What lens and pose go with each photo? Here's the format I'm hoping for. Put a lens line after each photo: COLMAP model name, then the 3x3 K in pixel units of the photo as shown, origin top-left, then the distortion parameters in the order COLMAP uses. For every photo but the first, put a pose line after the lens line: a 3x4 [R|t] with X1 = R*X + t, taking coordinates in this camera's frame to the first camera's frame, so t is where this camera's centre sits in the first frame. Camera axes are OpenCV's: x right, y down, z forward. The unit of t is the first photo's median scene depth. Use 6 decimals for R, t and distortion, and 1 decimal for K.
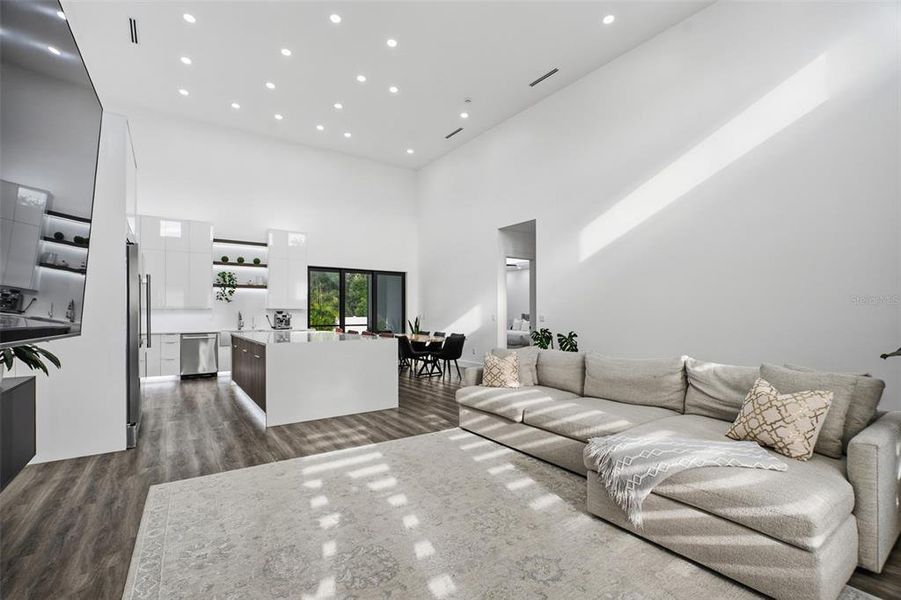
lens RADIAL K [[394.7, 0, 455.5], [0, 394.7, 311.0], [0, 0, 1]] dist [0.001659, -0.000268]
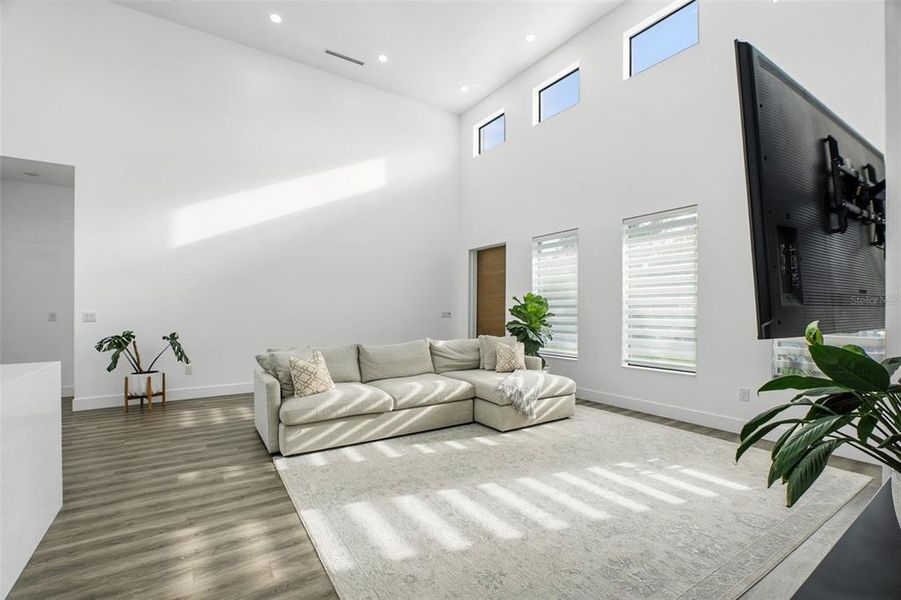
lens RADIAL K [[394.7, 0, 430.9], [0, 394.7, 304.1], [0, 0, 1]] dist [0.001659, -0.000268]
pose [[0.065212, 0.021051, 0.997649, -0.860071], [-0.014080, 0.999697, -0.020174, 0.006676], [-0.997772, -0.012732, 0.065489, 0.764066]]
